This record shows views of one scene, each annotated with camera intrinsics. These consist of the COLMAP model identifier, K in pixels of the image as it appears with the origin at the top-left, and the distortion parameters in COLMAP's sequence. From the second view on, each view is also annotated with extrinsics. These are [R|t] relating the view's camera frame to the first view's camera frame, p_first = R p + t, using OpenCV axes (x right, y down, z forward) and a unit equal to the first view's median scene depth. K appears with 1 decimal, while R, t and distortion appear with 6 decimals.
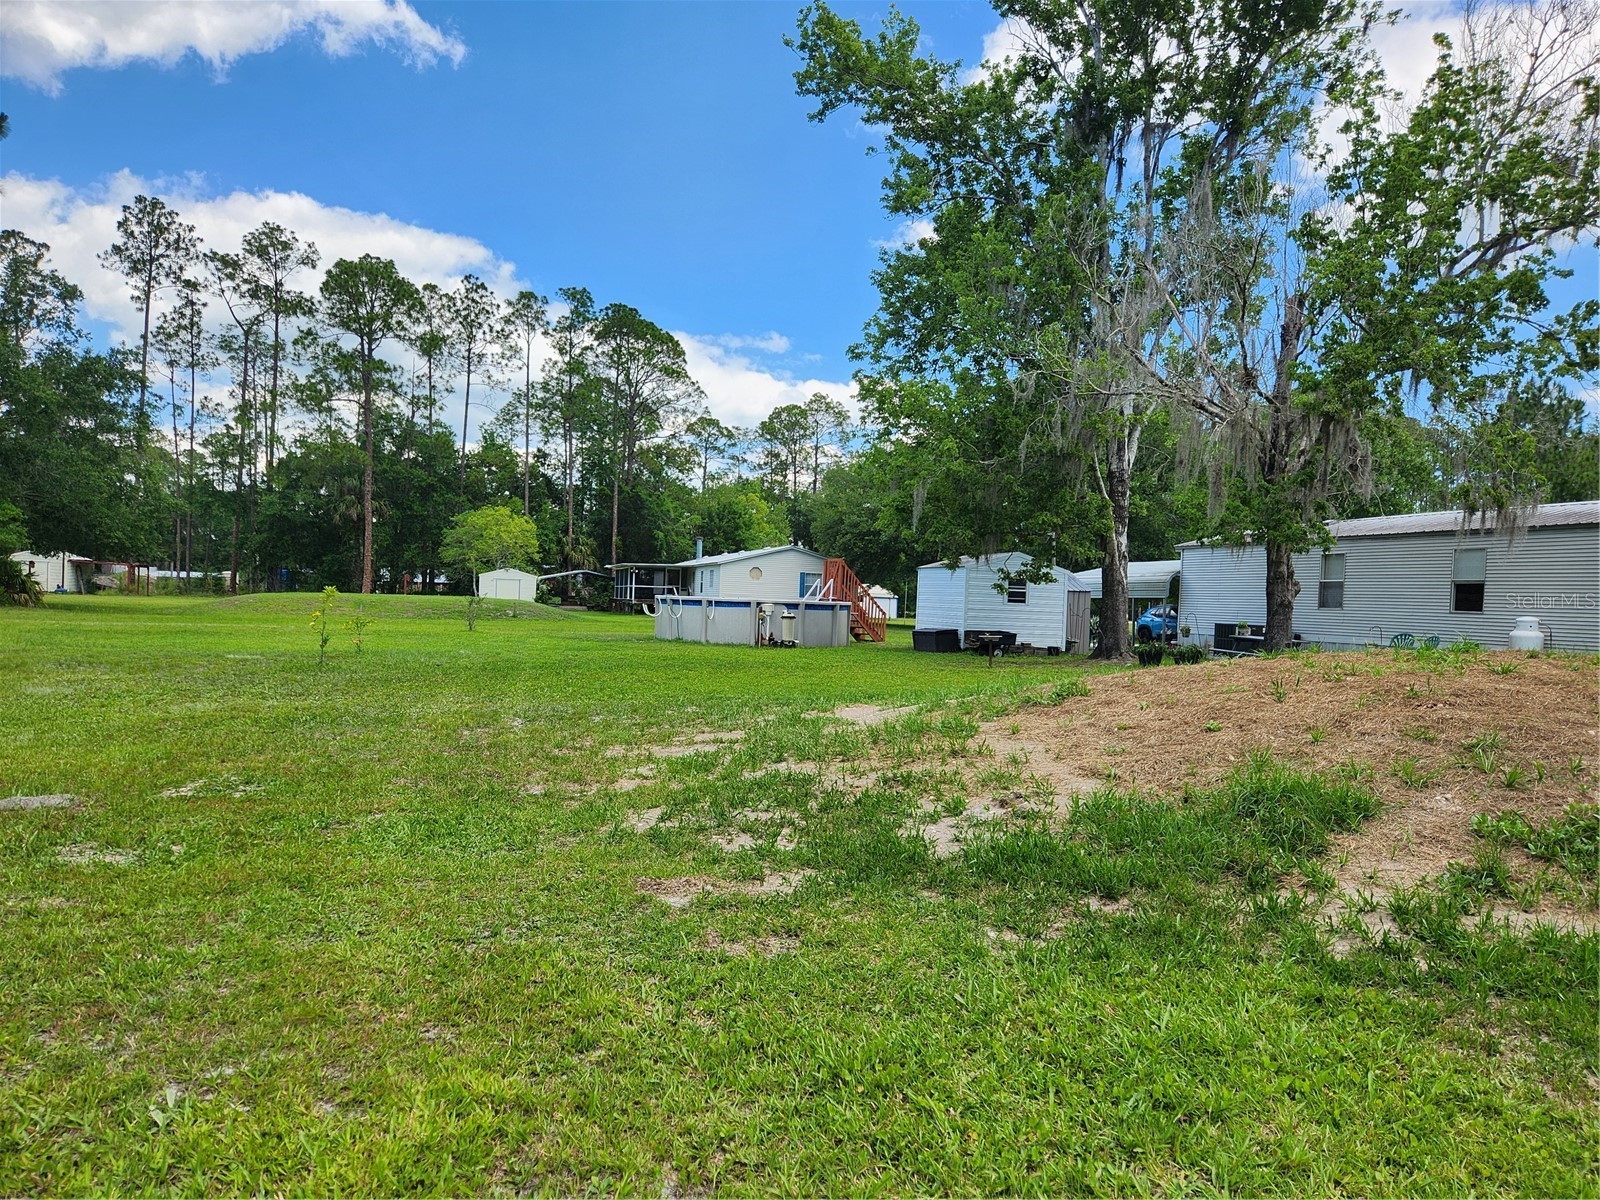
lens RADIAL K [[1079.8, 0, 791.3], [0, 1079.8, 622.2], [0, 0, 1]] dist [0.070230, -0.059753]
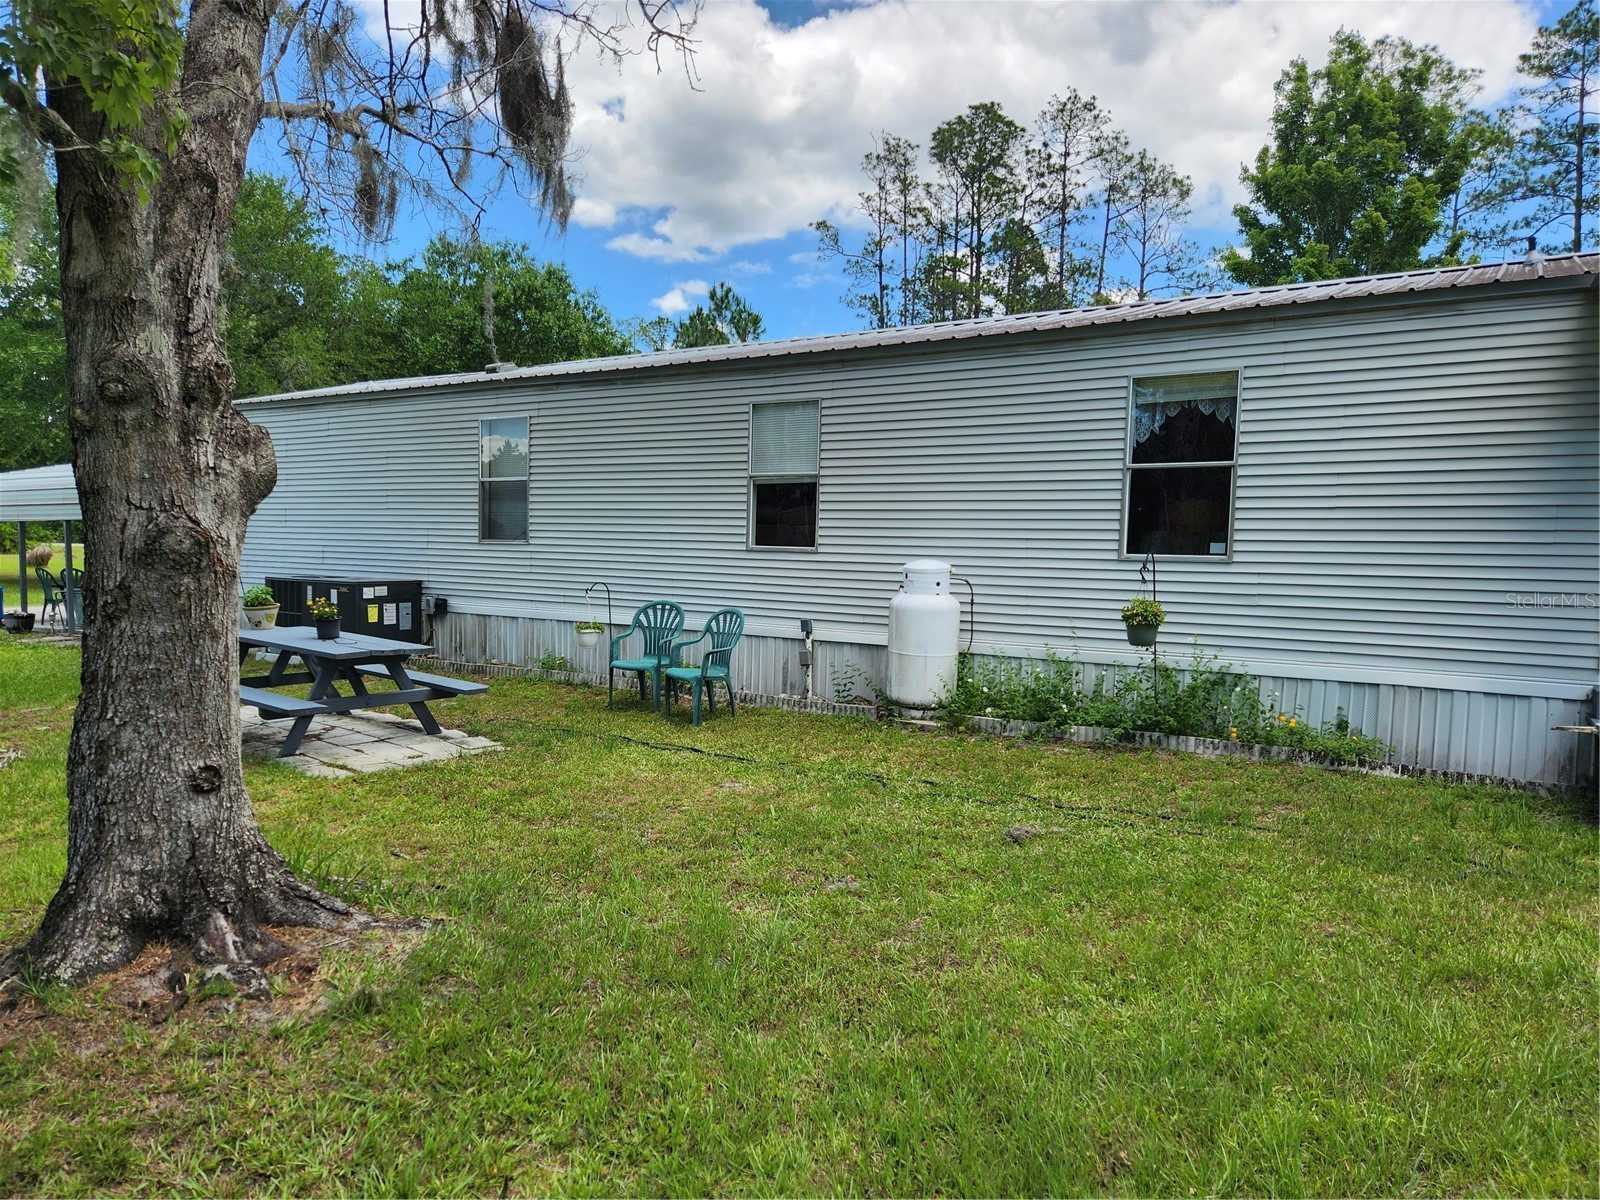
lens RADIAL K [[1079.8, 0, 791.3], [0, 1079.8, 622.2], [0, 0, 1]] dist [0.070230, -0.059753]
pose [[0.775507, -0.067396, 0.627731, 0.324808], [0.021994, 0.996566, 0.079824, -0.013191], [-0.630956, -0.048097, 0.774327, 0.623776]]
